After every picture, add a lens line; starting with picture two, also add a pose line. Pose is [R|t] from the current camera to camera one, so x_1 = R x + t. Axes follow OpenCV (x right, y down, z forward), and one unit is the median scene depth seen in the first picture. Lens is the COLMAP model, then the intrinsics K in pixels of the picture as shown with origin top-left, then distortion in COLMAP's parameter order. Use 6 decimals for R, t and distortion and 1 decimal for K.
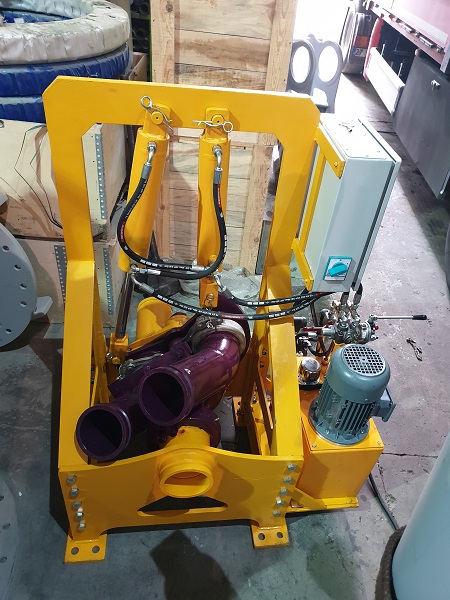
lens RADIAL K [[468.4, 0, 220.0], [0, 468.4, 297.4], [0, 0, 1]] dist [-0.007206, 0.027422]
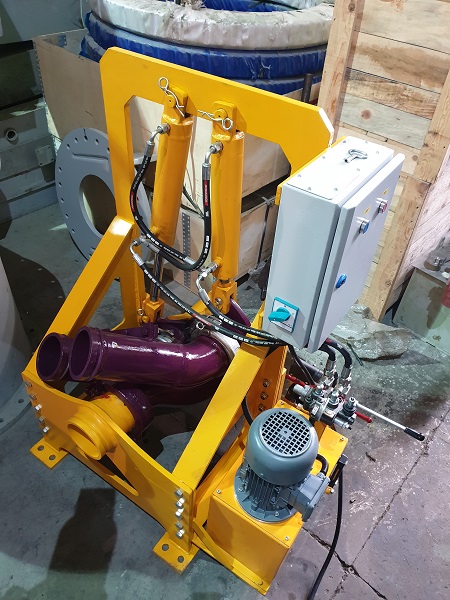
lens RADIAL K [[468.4, 0, 220.0], [0, 468.4, 297.4], [0, 0, 1]] dist [-0.007206, 0.027422]
pose [[0.761560, 0.397389, -0.511965, 0.393631], [-0.400927, 0.909531, 0.109592, -0.092423], [0.509199, 0.121800, 0.851987, 0.145374]]
